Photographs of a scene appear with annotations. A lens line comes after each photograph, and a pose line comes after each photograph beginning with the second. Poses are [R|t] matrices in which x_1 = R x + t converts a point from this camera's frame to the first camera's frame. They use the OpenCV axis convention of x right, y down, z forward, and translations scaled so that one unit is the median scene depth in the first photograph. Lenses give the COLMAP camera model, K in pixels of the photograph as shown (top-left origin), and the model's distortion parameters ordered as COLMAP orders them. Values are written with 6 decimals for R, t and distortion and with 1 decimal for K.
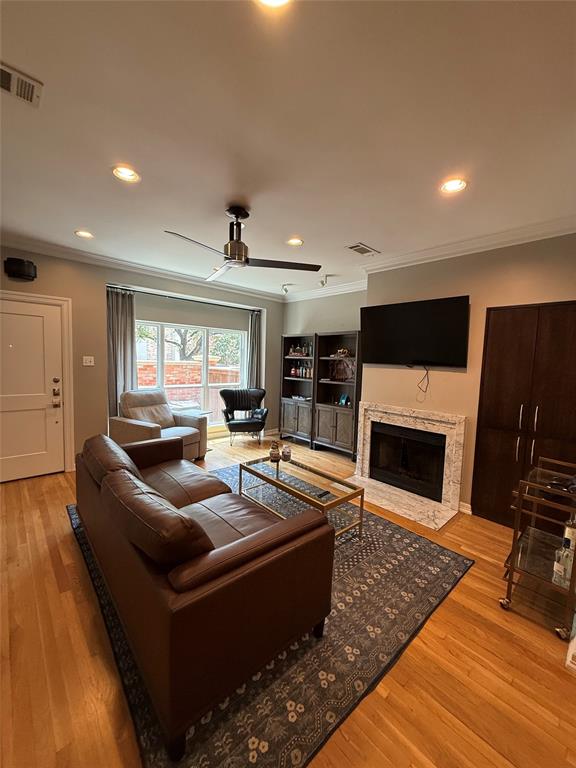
lens RADIAL K [[305.4, 0, 290.5], [0, 305.4, 381.7], [0, 0, 1]] dist [-0.001703, 0.000474]
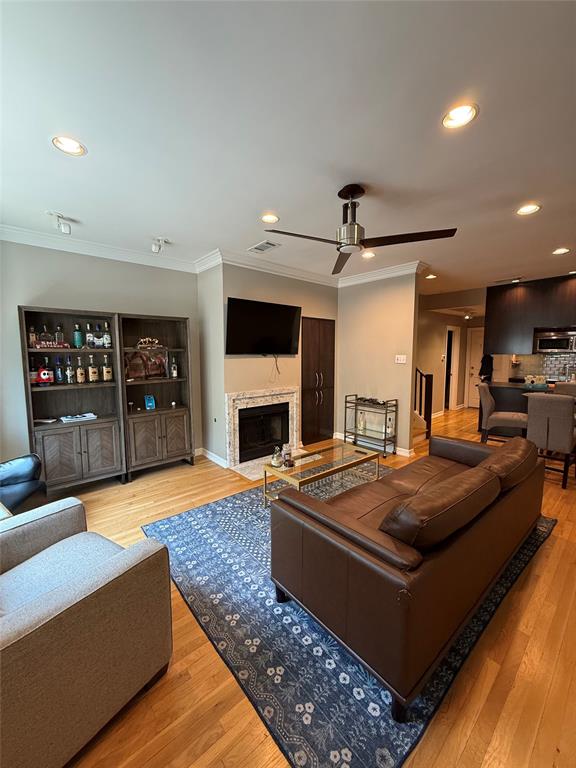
lens RADIAL K [[305.4, 0, 289.4], [0, 305.4, 381.9], [0, 0, 1]] dist [-0.001703, 0.000474]
pose [[0.037721, -0.127698, 0.991096, -0.828362], [0.079088, 0.989072, 0.124427, -0.089073], [-0.996154, 0.073690, 0.047408, 0.851309]]
